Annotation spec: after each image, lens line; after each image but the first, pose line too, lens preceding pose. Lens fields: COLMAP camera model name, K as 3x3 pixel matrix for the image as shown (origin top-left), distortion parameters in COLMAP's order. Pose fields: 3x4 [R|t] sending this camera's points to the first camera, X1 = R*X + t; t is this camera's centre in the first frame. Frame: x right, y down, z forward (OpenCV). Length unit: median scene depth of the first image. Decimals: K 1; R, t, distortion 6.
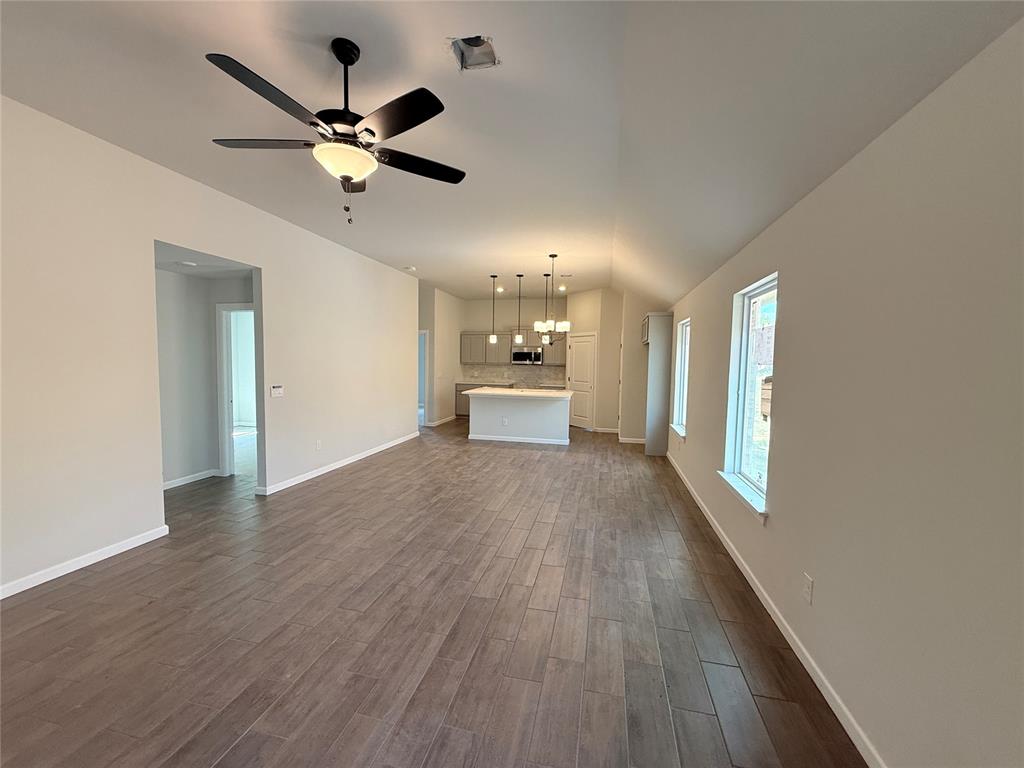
lens RADIAL K [[410.8, 0, 508.5], [0, 410.8, 386.0], [0, 0, 1]] dist [0.001807, 0.000724]
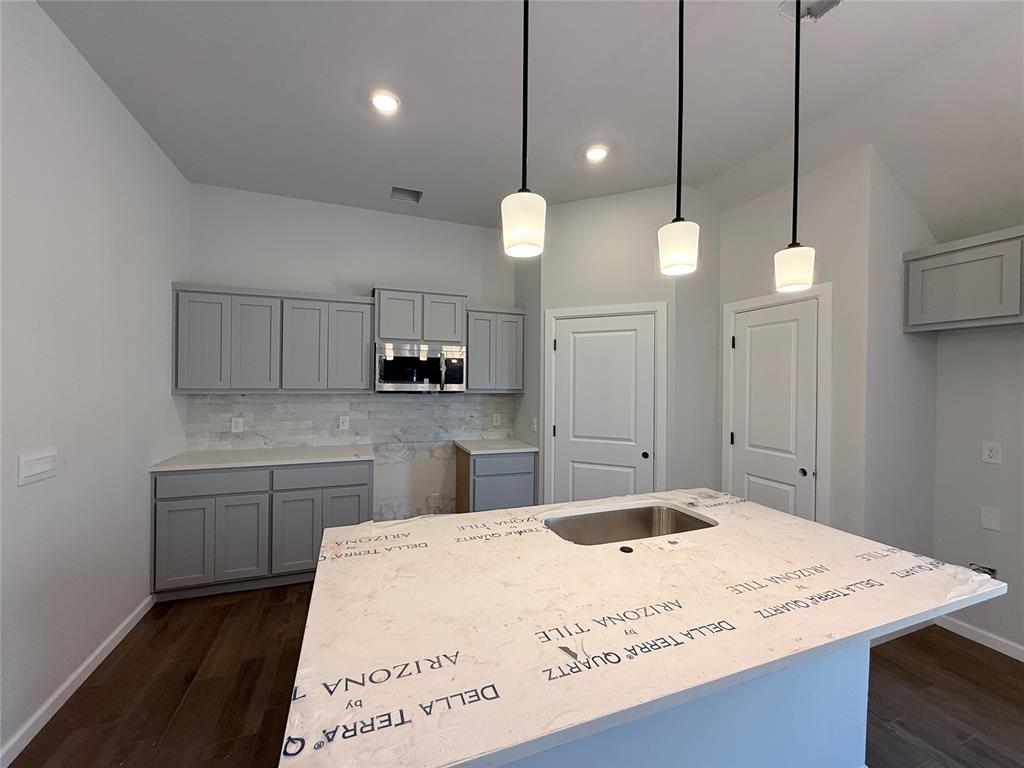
lens RADIAL K [[410.8, 0, 512.8], [0, 410.8, 386.0], [0, 0, 1]] dist [0.001807, 0.000724]
pose [[0.829792, -0.011597, 0.557952, -0.086760], [0.036760, 0.998749, -0.033911, -0.044321], [-0.556861, 0.048649, 0.829180, 0.678004]]
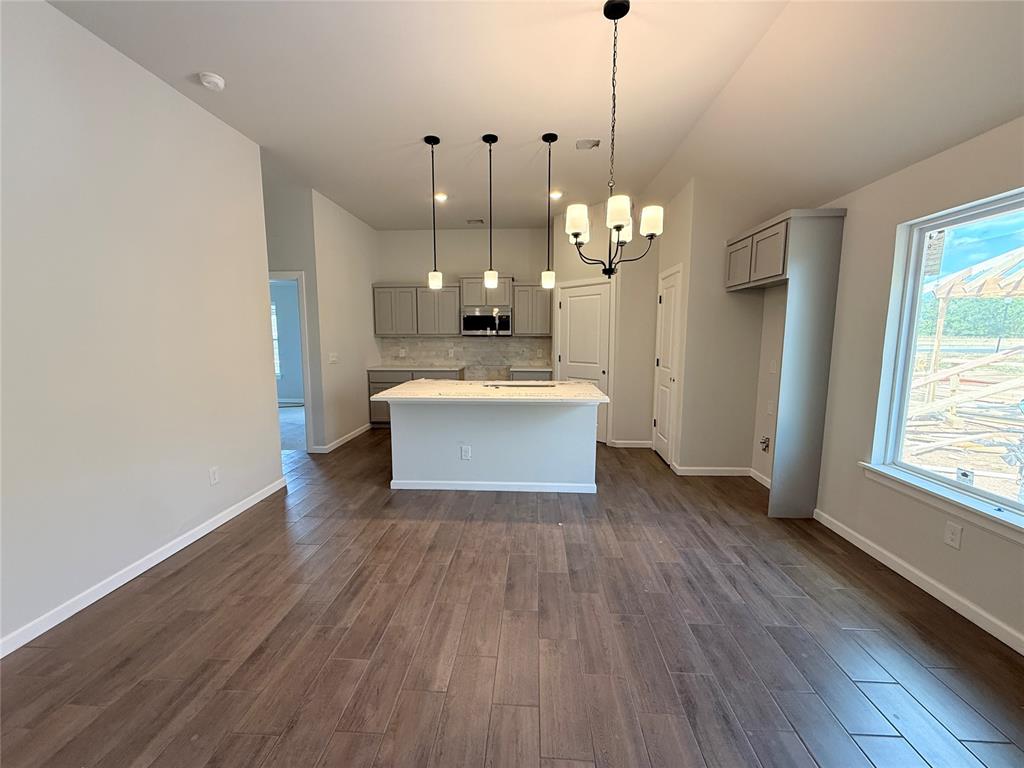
lens RADIAL K [[410.8, 0, 512.1], [0, 410.8, 384.1], [0, 0, 1]] dist [0.001807, 0.000724]
pose [[0.983929, -0.037369, 0.174608, -0.028581], [0.027300, 0.997842, 0.059717, -0.016405], [-0.176463, -0.053990, 0.982826, 0.392598]]
